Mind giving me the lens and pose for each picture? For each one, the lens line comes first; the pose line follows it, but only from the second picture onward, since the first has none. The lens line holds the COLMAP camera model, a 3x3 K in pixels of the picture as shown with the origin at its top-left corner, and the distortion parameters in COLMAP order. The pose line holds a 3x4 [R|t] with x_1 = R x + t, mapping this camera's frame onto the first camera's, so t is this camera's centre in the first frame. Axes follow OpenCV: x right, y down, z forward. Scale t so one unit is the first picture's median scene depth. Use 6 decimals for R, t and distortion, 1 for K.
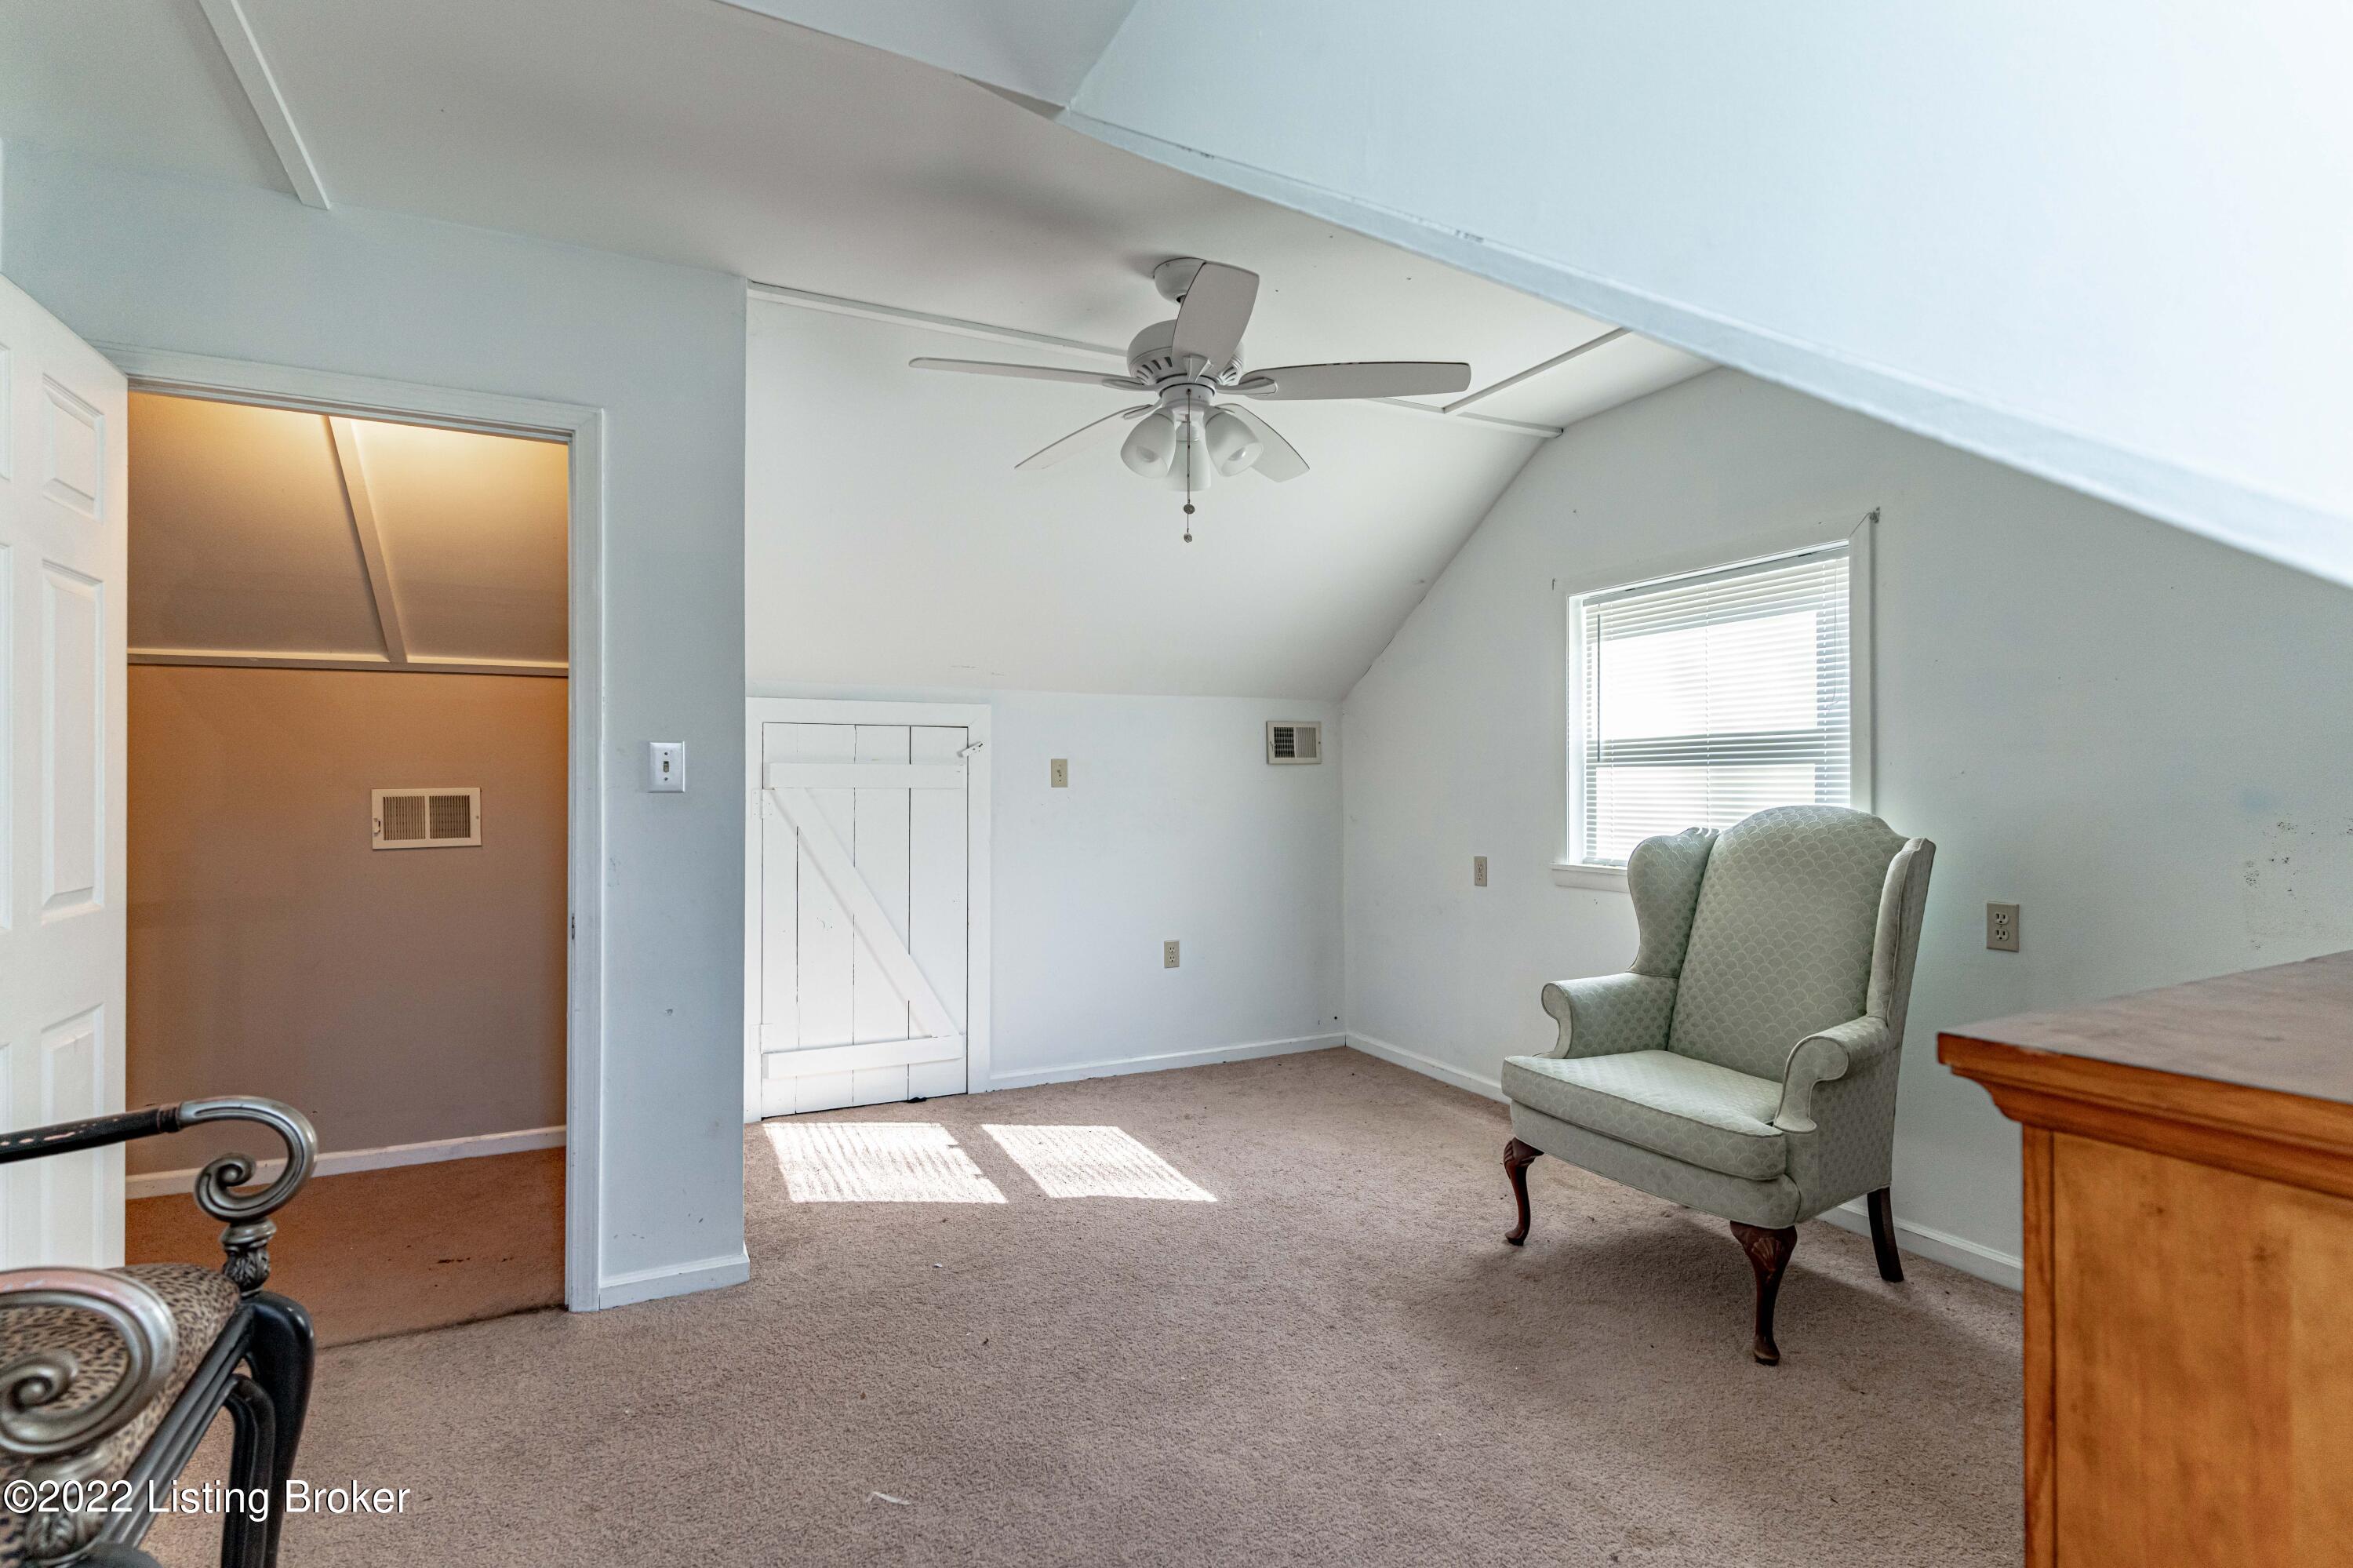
lens RADIAL K [[1128.3, 0, 1187.4], [0, 1128.3, 784.4], [0, 0, 1]] dist [0.001665, -0.000608]
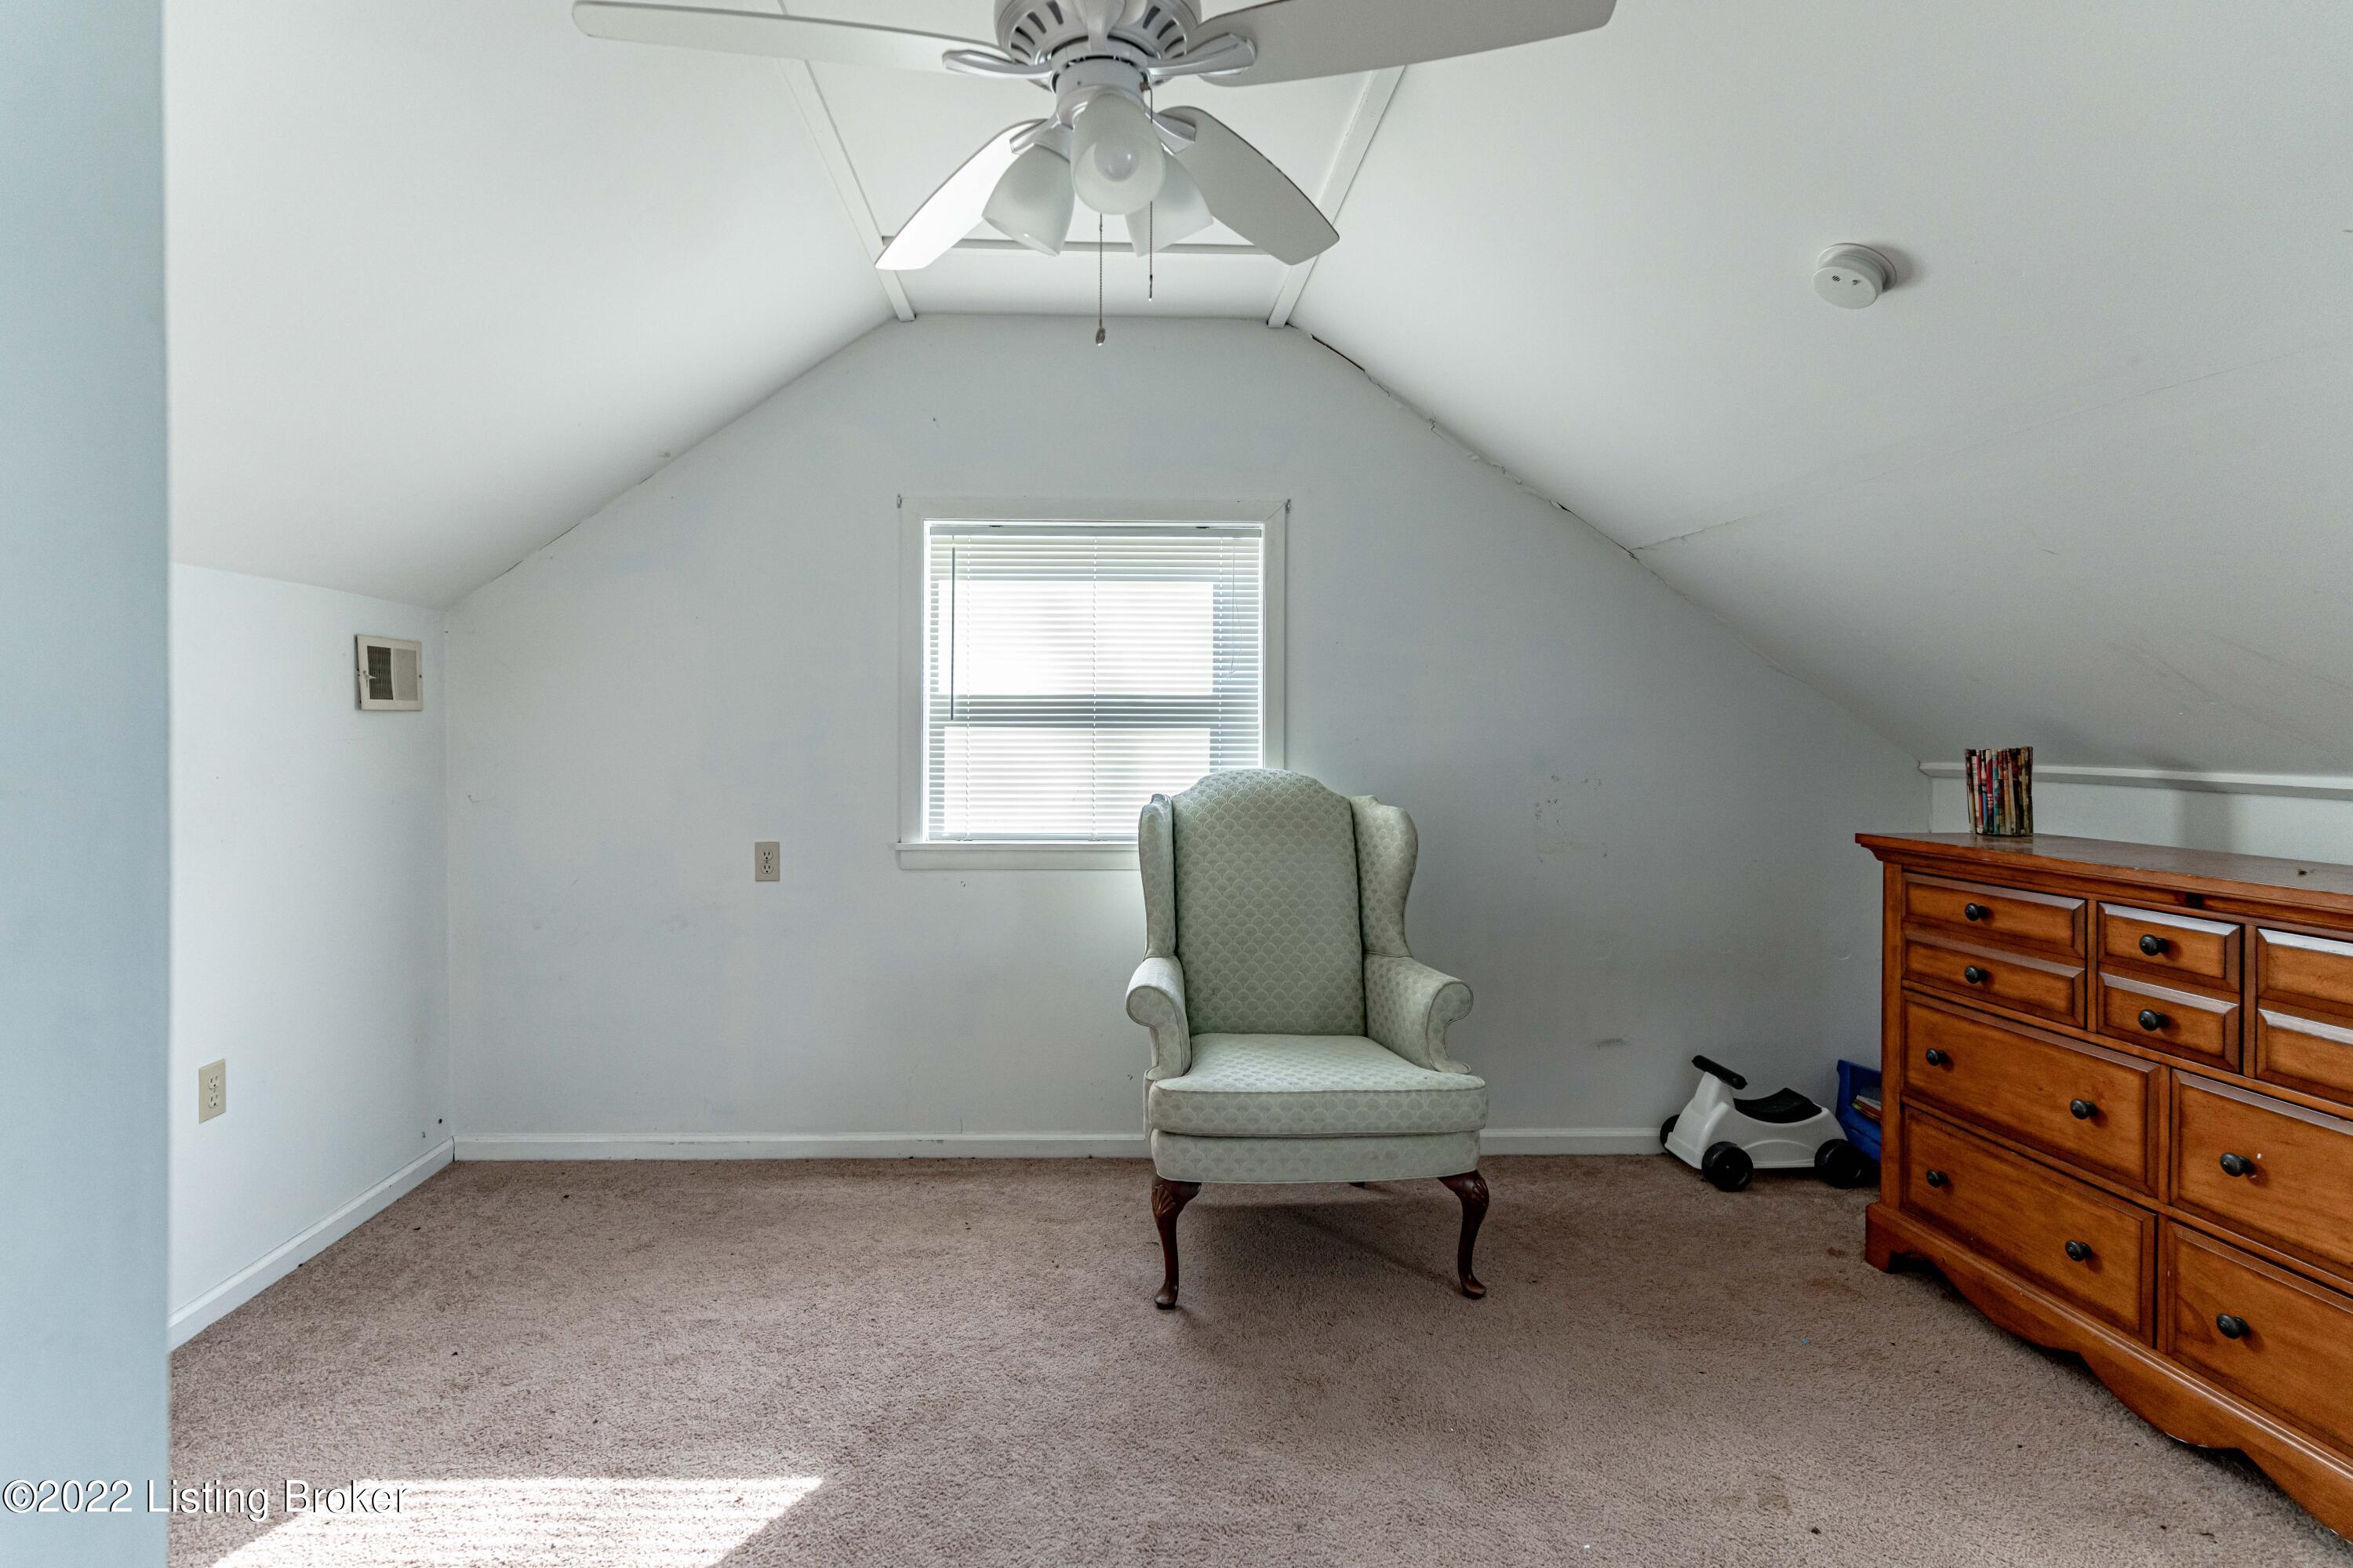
lens RADIAL K [[1128.3, 0, 1159.2], [0, 1128.3, 748.0], [0, 0, 1]] dist [0.001665, -0.000608]
pose [[0.418389, -0.005883, 0.908249, -0.381358], [-0.005547, 0.999944, 0.009032, -0.008527], [-0.908251, -0.008817, 0.418333, 0.549452]]
